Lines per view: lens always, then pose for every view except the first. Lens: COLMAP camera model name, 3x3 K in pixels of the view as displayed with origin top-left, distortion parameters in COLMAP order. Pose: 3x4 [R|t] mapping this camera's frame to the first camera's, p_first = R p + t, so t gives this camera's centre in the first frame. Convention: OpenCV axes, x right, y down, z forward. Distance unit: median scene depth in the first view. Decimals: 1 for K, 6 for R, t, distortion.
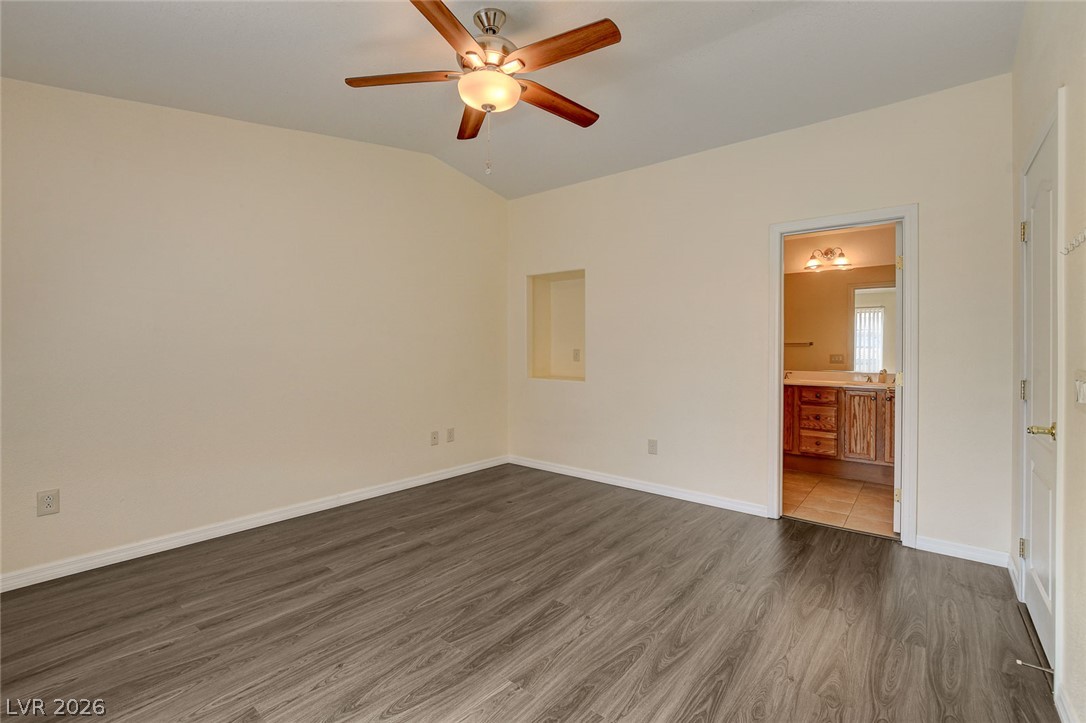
lens RADIAL K [[479.0, 0, 542.8], [0, 479.0, 353.3], [0, 0, 1]] dist [-0.010583, 0.000124]
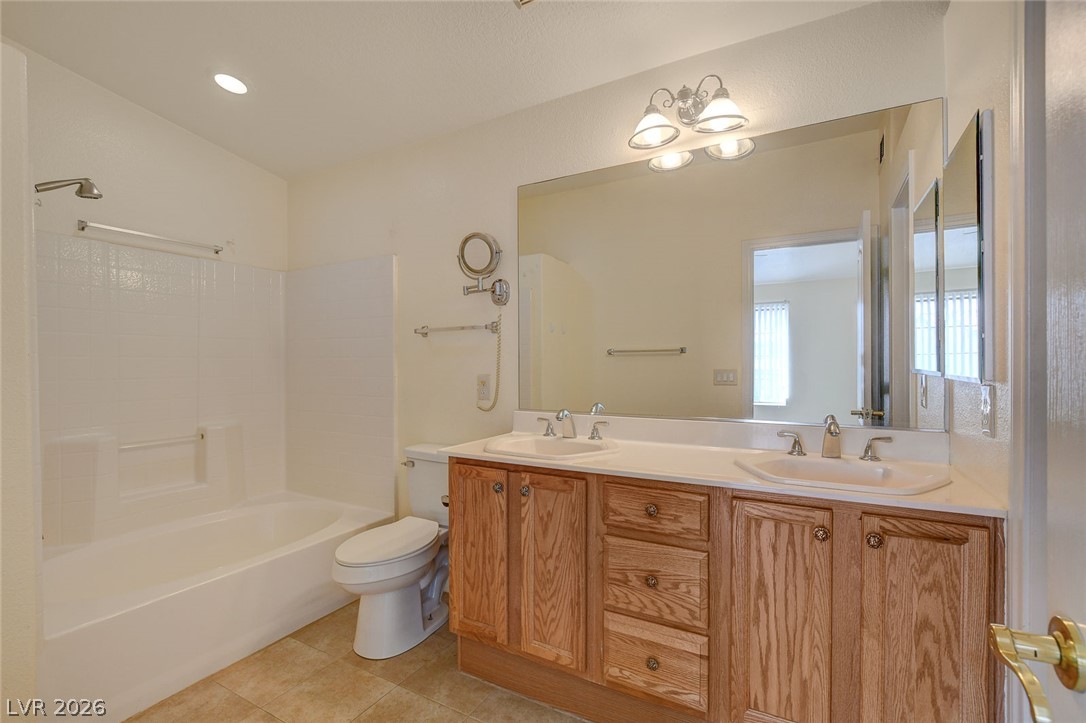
lens RADIAL K [[479.0, 0, 542.0], [0, 479.0, 365.8], [0, 0, 1]] dist [-0.010583, 0.000124]
pose [[0.986516, -0.010144, 0.163353, 0.455768], [0.009834, 0.999948, 0.002702, -0.007468], [-0.163372, -0.001059, 0.986564, 0.703317]]
